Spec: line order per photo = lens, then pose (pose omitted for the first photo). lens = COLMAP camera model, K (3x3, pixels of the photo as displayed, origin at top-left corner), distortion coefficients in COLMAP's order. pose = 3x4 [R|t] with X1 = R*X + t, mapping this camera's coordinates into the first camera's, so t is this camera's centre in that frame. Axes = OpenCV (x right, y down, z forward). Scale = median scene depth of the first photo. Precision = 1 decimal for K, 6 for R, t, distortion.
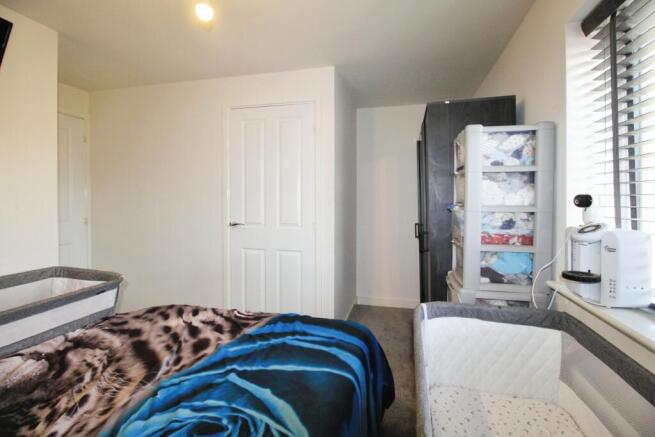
lens RADIAL K [[306.5, 0, 329.5], [0, 306.5, 208.2], [0, 0, 1]] dist [-0.000002, 0.000005]
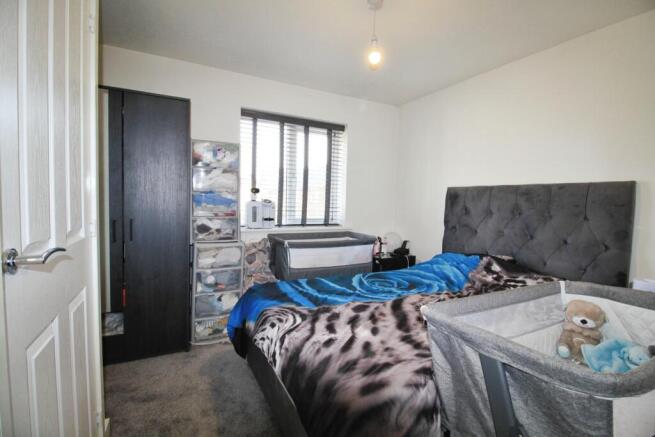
lens RADIAL K [[306.5, 0, 329.5], [0, 306.5, 208.2], [0, 0, 1]] dist [-0.000002, 0.000005]
pose [[-0.668946, -0.029568, 0.742723, -1.186701], [-0.005628, 0.999381, 0.034716, 0.012196], [-0.743290, 0.019043, -0.668698, 1.831965]]
